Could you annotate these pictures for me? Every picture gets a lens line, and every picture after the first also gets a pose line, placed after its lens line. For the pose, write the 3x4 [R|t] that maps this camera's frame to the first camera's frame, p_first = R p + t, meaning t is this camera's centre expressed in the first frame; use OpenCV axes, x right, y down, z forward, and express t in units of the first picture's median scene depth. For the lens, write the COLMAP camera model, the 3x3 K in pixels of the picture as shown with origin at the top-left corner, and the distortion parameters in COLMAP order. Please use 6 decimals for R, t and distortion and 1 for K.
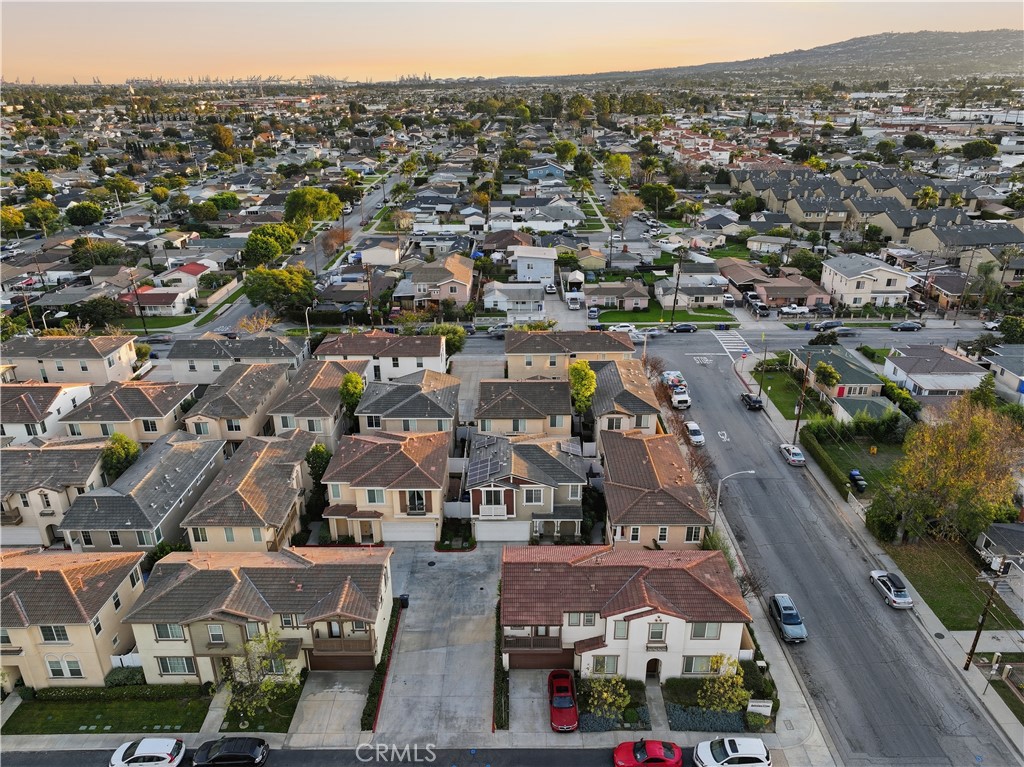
lens RADIAL K [[717.1, 0, 510.6], [0, 717.1, 384.6], [0, 0, 1]] dist [0.004657, 0.001828]
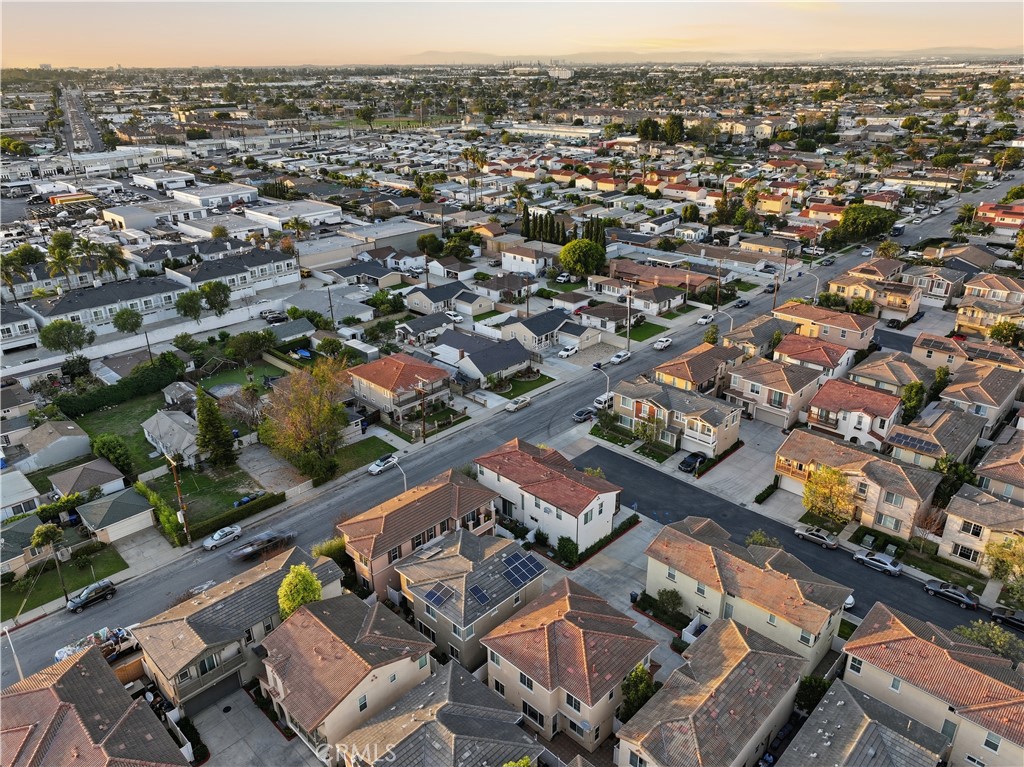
lens RADIAL K [[717.1, 0, 510.6], [0, 717.1, 384.6], [0, 0, 1]] dist [0.004657, 0.001828]
pose [[-0.721129, -0.268914, 0.638481, -0.314420], [0.283466, 0.726393, 0.626099, -0.369106], [-0.632155, 0.632486, -0.447595, 0.666382]]
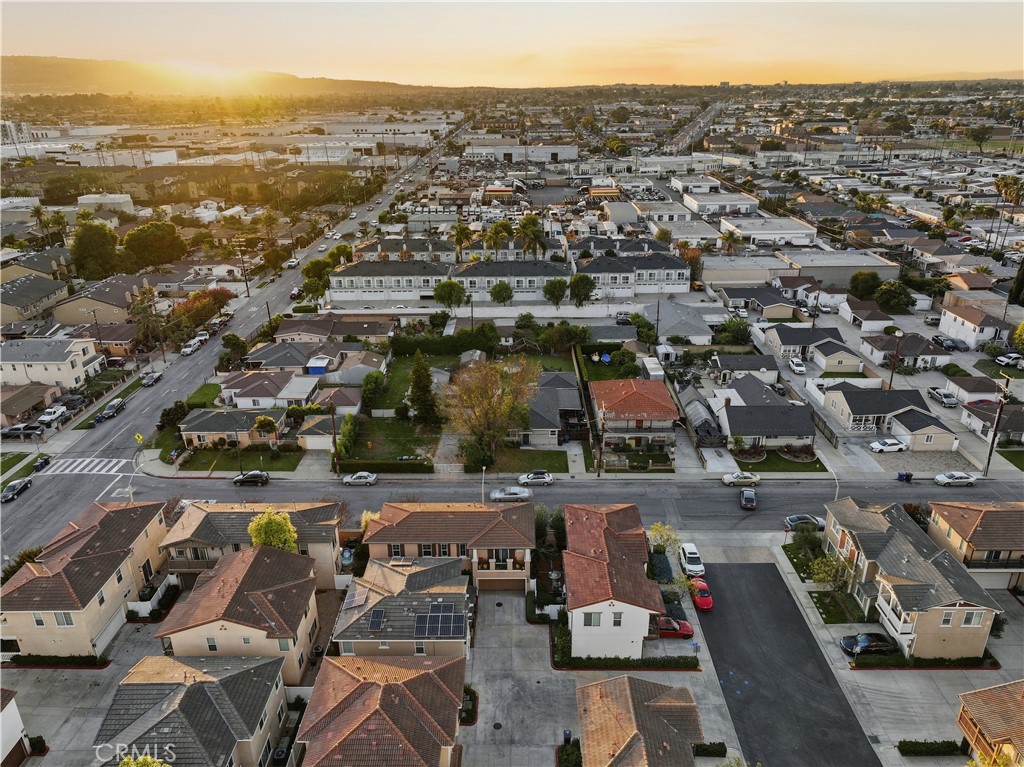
lens RADIAL K [[717.1, 0, 510.6], [0, 717.1, 384.6], [0, 0, 1]] dist [0.004657, 0.001828]
pose [[0.001857, -0.375229, 0.926930, -0.392495], [0.398497, 0.850431, 0.343463, -0.210221], [-0.917168, 0.368741, 0.151107, 0.342449]]
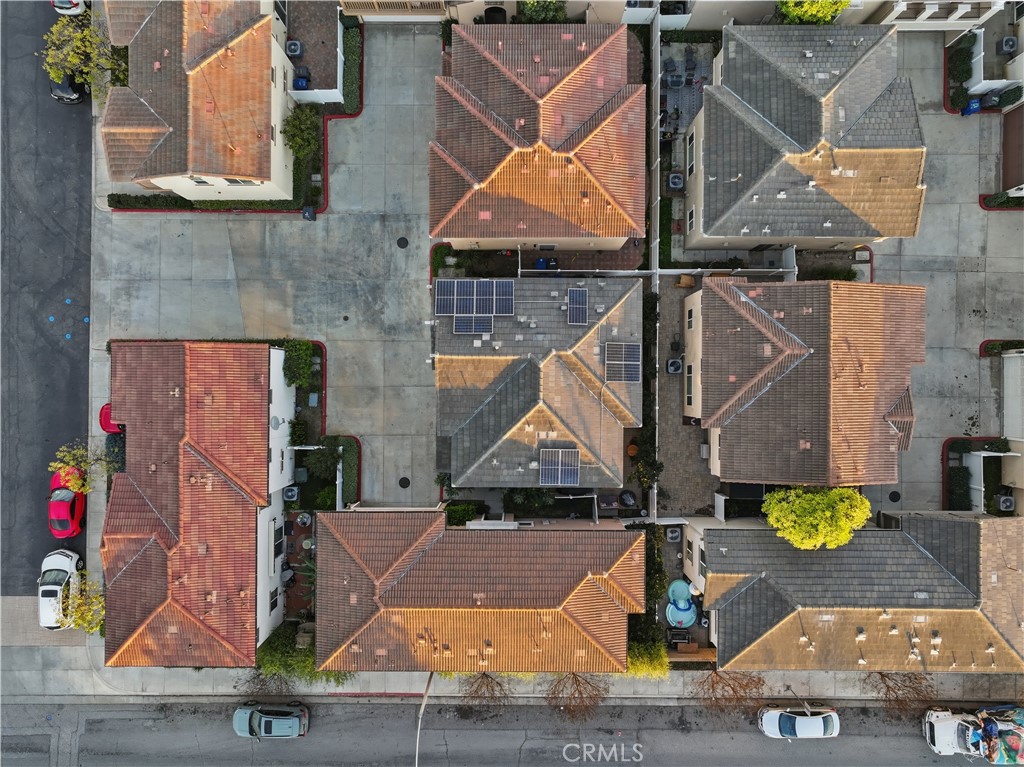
lens RADIAL K [[720.1, 0, 513.1], [0, 720.1, 383.1], [0, 0, 1]] dist [0.003026, 0.004845]
pose [[0.004351, 0.999983, 0.003827, 0.010762], [-0.385752, -0.001852, 0.922601, -0.211072], [0.922592, -0.005491, 0.385737, 0.413694]]
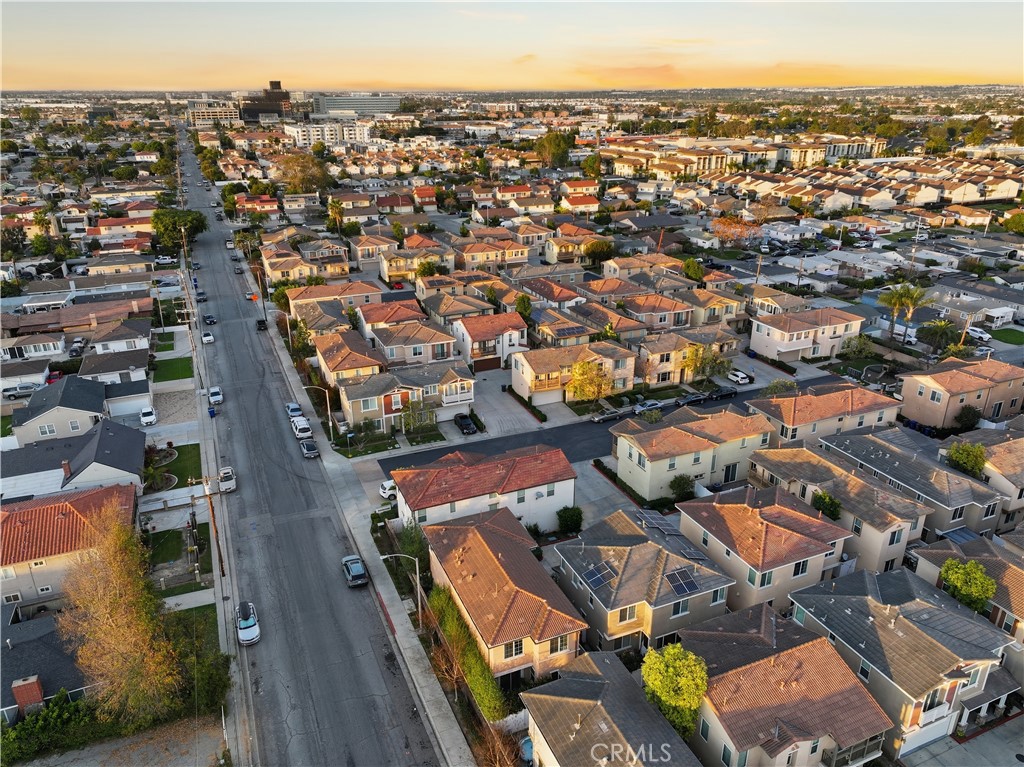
lens RADIAL K [[717.1, 0, 510.6], [0, 717.1, 384.6], [0, 0, 1]] dist [0.004657, 0.001828]
pose [[-0.915621, 0.160848, -0.368464, 0.236427], [-0.147177, 0.718764, 0.679498, -0.322540], [0.374134, 0.676392, -0.634443, 0.719818]]
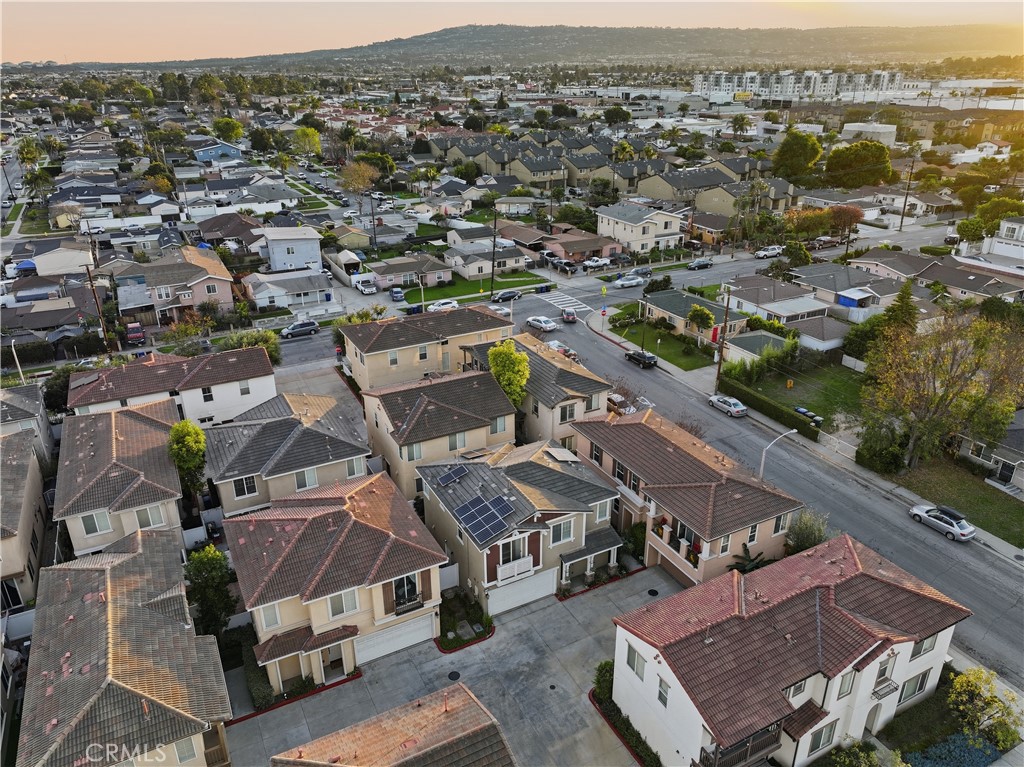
lens RADIAL K [[720.1, 0, 513.1], [0, 720.1, 383.1], [0, 0, 1]] dist [0.003026, 0.004845]
pose [[0.881002, -0.189192, 0.433639, -0.147535], [0.184201, 0.981407, 0.053945, -0.018466], [-0.435782, 0.032351, 0.899471, 0.188135]]
